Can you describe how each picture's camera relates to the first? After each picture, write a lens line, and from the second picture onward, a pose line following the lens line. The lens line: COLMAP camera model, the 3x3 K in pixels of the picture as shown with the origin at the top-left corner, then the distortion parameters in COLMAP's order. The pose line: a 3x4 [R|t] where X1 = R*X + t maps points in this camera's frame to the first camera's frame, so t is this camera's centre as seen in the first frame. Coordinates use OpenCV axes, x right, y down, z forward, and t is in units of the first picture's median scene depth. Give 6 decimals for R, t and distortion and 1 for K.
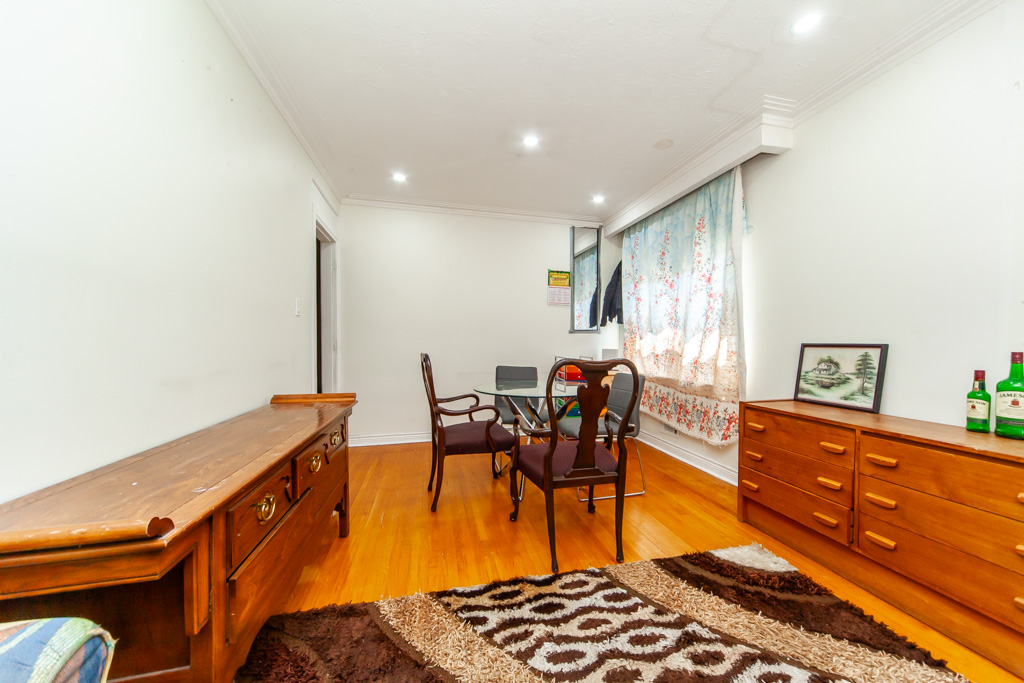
lens RADIAL K [[347.4, 0, 524.3], [0, 347.4, 351.9], [0, 0, 1]] dist [0.001633, 0.000107]
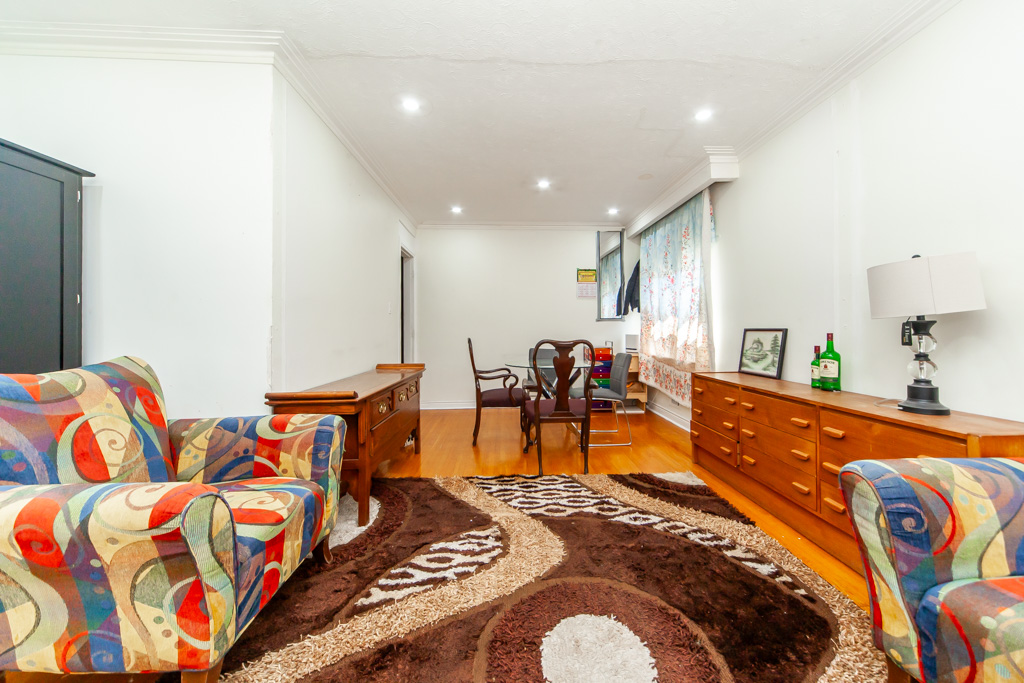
lens RADIAL K [[359.3, 0, 528.2], [0, 359.3, 329.4], [0, 0, 1]] dist [0.000973, -0.000096]
pose [[0.982109, -0.009784, -0.188060, 0.256577], [0.004549, 0.999591, -0.028246, 0.013316], [0.188260, 0.026885, 0.981751, -0.464330]]
